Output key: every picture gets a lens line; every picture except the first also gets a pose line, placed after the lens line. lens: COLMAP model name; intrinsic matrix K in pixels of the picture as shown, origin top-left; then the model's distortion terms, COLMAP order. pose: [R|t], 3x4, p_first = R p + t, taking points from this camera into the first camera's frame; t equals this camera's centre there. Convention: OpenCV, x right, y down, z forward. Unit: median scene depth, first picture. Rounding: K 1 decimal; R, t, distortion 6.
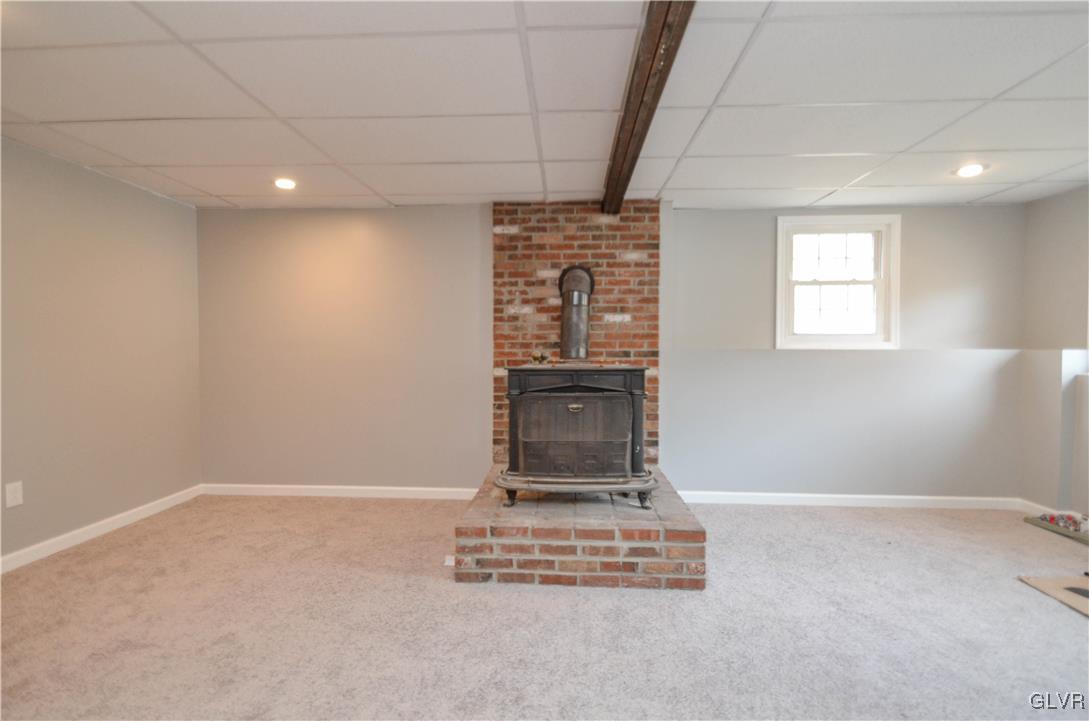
lens RADIAL K [[509.4, 0, 541.7], [0, 509.4, 357.0], [0, 0, 1]] dist [0.019638, -0.000219]
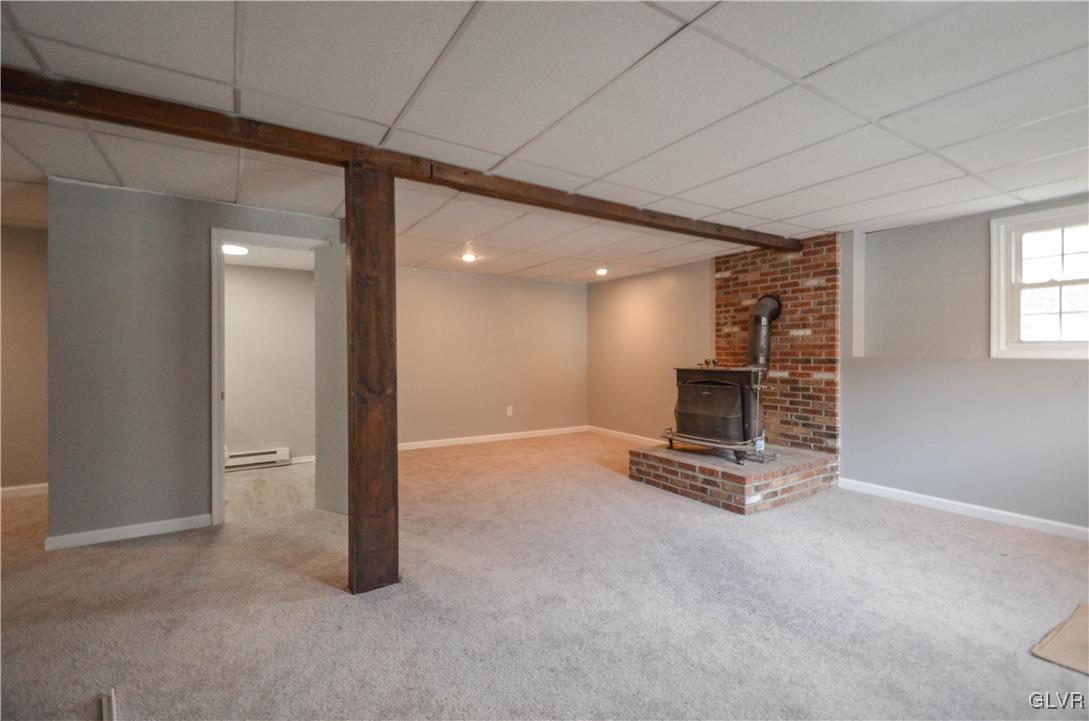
lens RADIAL K [[487.8, 0, 544.2], [0, 487.8, 357.2], [0, 0, 1]] dist [0.023329, -0.011478]
pose [[0.588704, 0.005066, -0.808333, 0.760320], [-0.013054, 0.999910, -0.003241, -0.003218], [0.808243, 0.012460, 0.588717, -0.230554]]
